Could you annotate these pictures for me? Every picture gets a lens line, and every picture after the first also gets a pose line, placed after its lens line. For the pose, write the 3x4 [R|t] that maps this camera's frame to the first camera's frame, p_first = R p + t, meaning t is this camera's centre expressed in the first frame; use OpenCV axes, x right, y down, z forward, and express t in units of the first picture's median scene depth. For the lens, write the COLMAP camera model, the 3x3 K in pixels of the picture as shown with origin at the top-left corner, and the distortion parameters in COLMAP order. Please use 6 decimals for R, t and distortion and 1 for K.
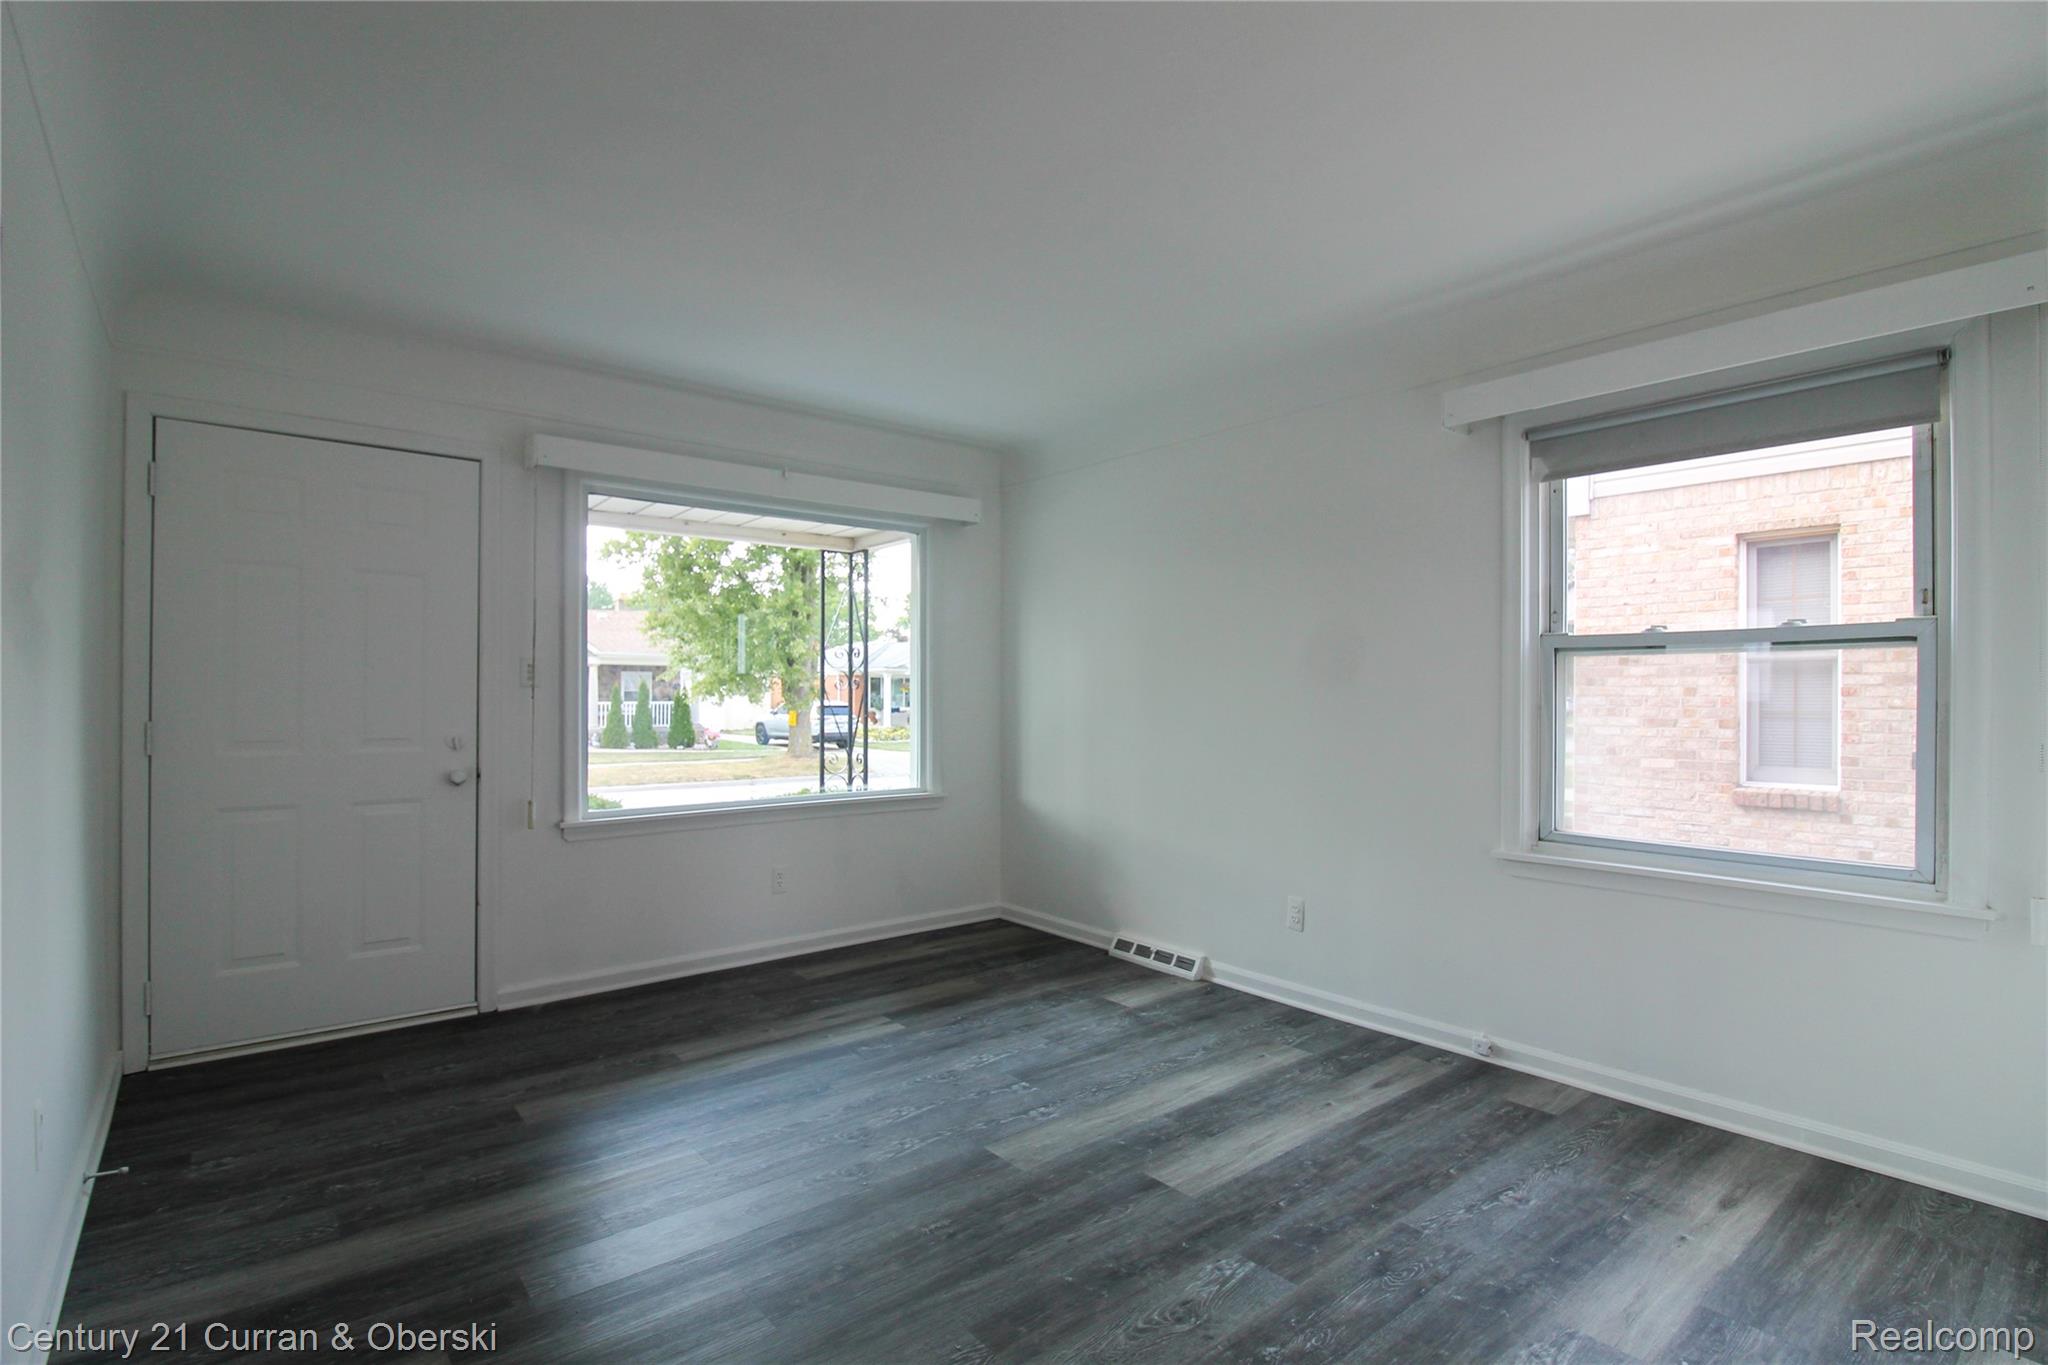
lens RADIAL K [[971.4, 0, 1057.4], [0, 971.4, 687.5], [0, 0, 1]] dist [0.000523, -0.014903]
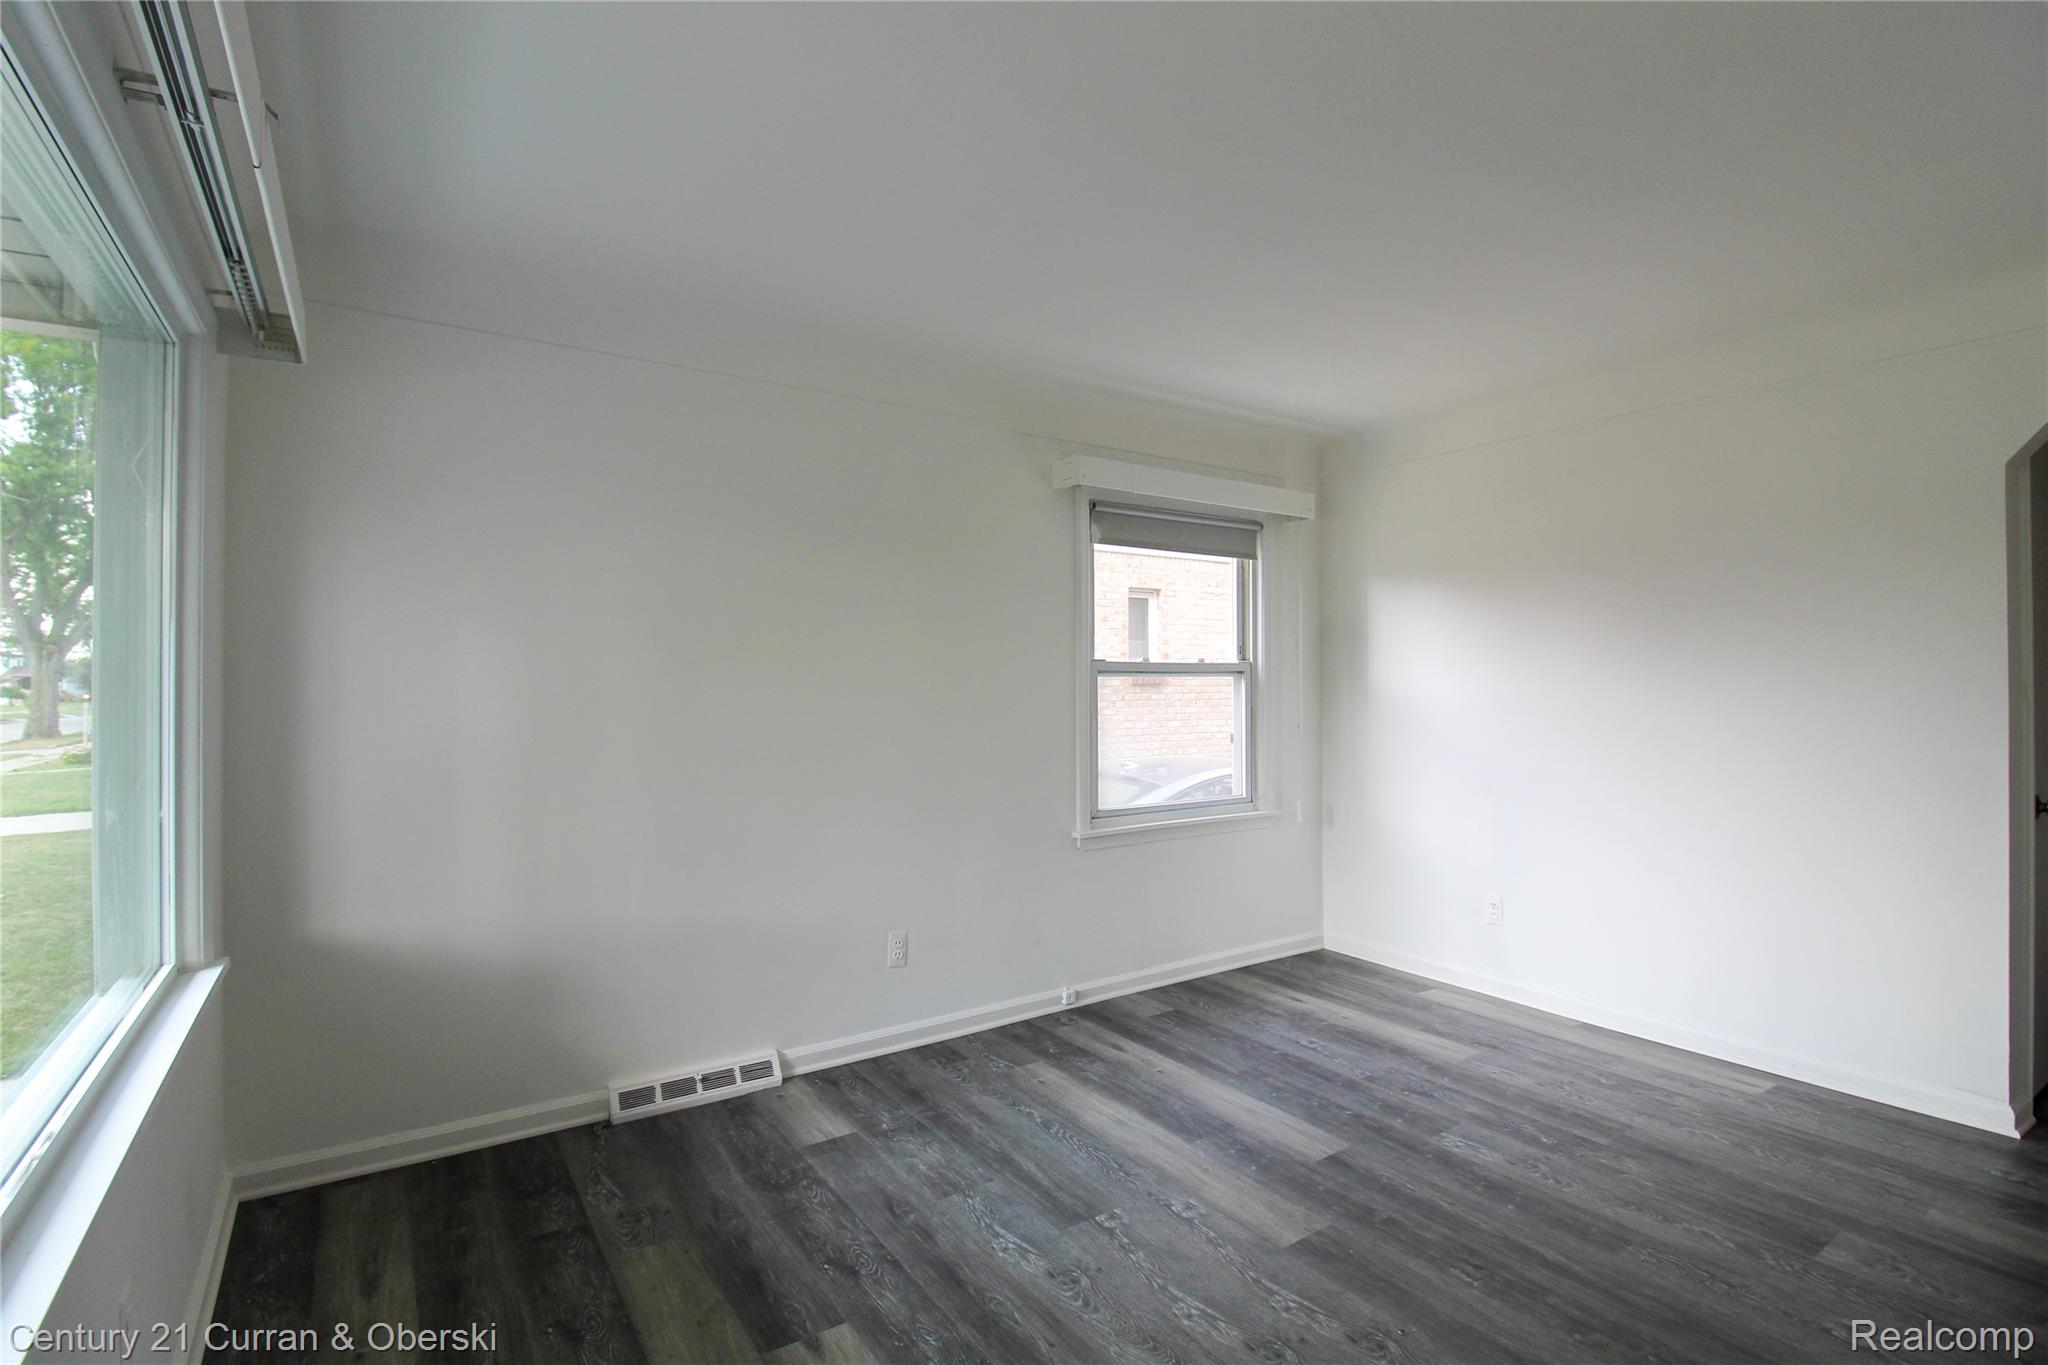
lens RADIAL K [[971.4, 0, 1057.4], [0, 971.4, 687.5], [0, 0, 1]] dist [0.000523, -0.014903]
pose [[0.092911, -0.009245, 0.995631, -0.788023], [-0.006137, 0.999933, 0.009858, -0.029618], [-0.995656, -0.007026, 0.092848, 0.928107]]
